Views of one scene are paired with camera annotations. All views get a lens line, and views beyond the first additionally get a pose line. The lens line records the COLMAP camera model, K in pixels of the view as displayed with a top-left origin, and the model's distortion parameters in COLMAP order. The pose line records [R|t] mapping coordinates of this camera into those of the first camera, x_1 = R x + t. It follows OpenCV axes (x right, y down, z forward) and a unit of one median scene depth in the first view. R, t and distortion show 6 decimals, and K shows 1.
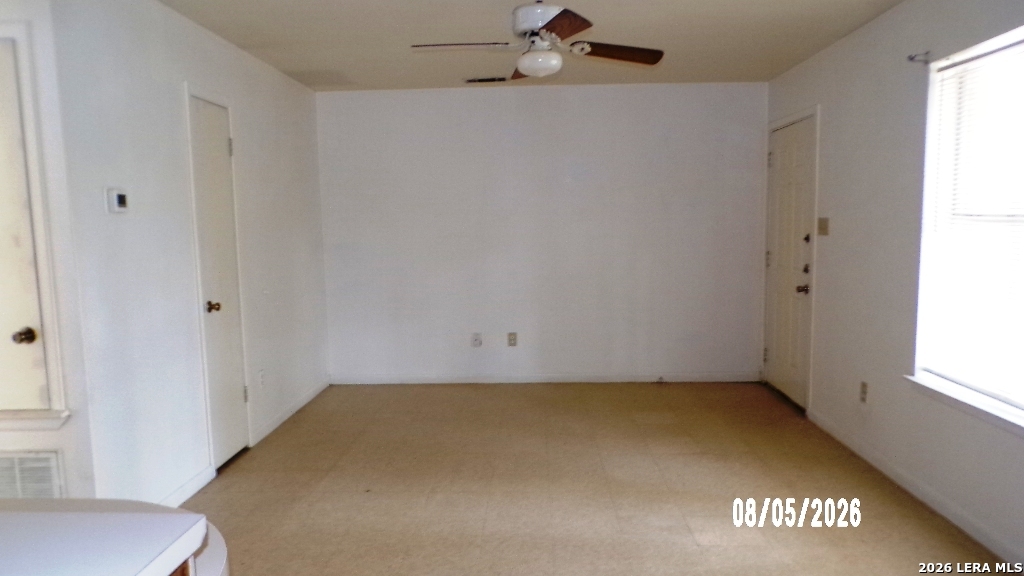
lens RADIAL K [[703.0, 0, 510.8], [0, 703.0, 289.3], [0, 0, 1]] dist [-0.048167, 0.019433]
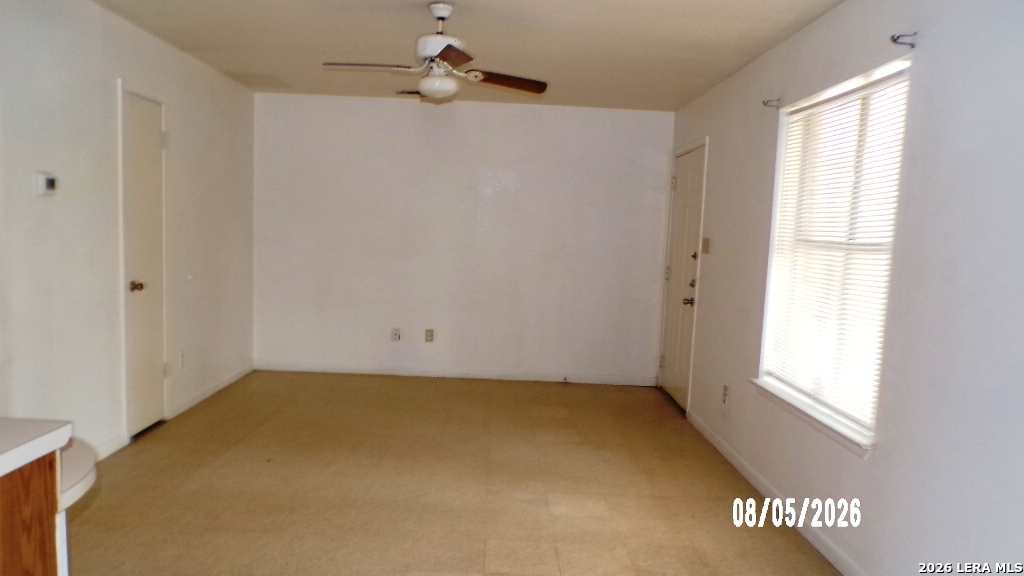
lens RADIAL K [[703.0, 0, 514.4], [0, 703.0, 289.9], [0, 0, 1]] dist [-0.048167, 0.019433]
pose [[0.996581, 0.053955, 0.062568, 0.090182], [-0.053347, 0.998512, -0.011343, 0.010915], [-0.063087, 0.007967, 0.997976, -0.111741]]
